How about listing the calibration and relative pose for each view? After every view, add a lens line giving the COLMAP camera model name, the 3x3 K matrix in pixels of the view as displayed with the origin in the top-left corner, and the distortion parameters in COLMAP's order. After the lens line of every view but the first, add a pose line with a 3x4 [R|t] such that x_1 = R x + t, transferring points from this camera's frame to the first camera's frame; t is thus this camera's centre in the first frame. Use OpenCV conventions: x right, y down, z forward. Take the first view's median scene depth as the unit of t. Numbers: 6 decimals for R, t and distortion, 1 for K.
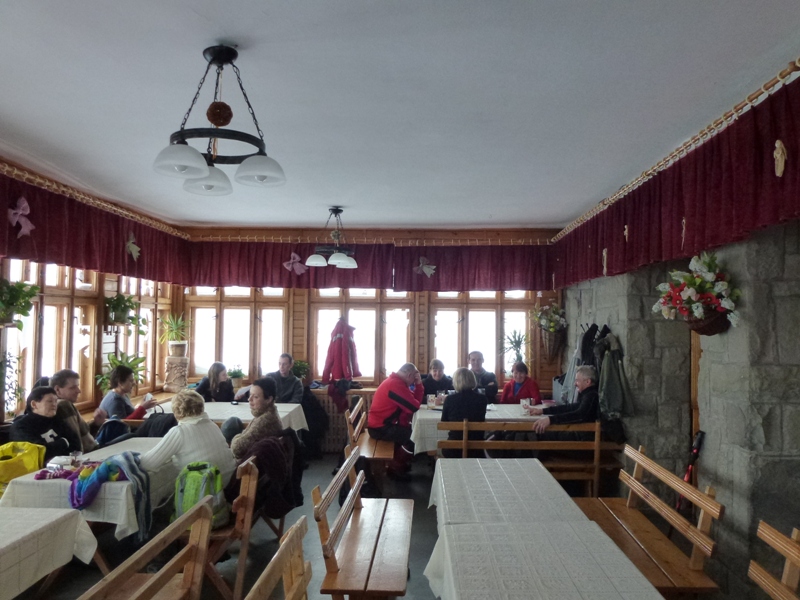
lens RADIAL K [[626.8, 0, 401.3], [0, 626.8, 298.8], [0, 0, 1]] dist [0.014419, 0.002790]
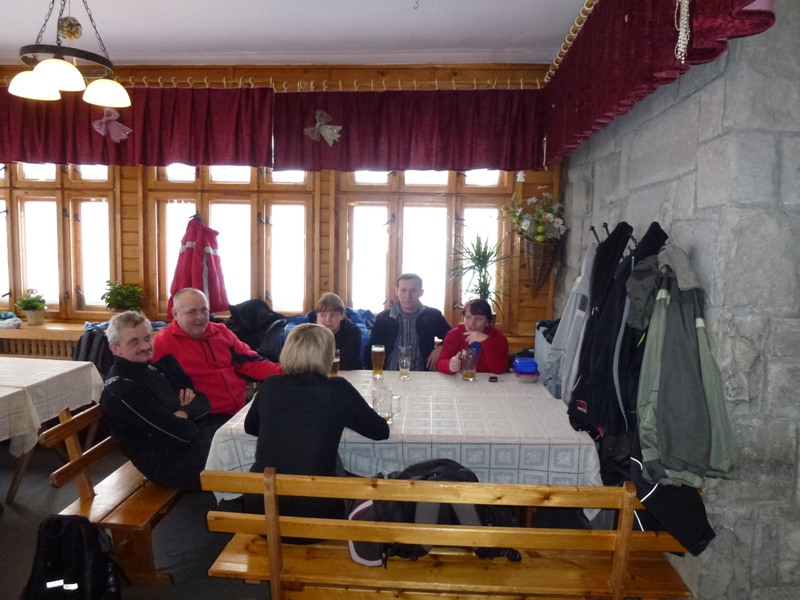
lens RADIAL K [[585.1, 0, 398.8], [0, 585.1, 278.5], [0, 0, 1]] dist [-0.021622, -0.008424]
pose [[0.999447, 0.012869, -0.030658, 0.122672], [-0.009336, 0.993581, 0.112737, 0.025721], [0.031912, -0.112388, 0.993152, 0.440284]]
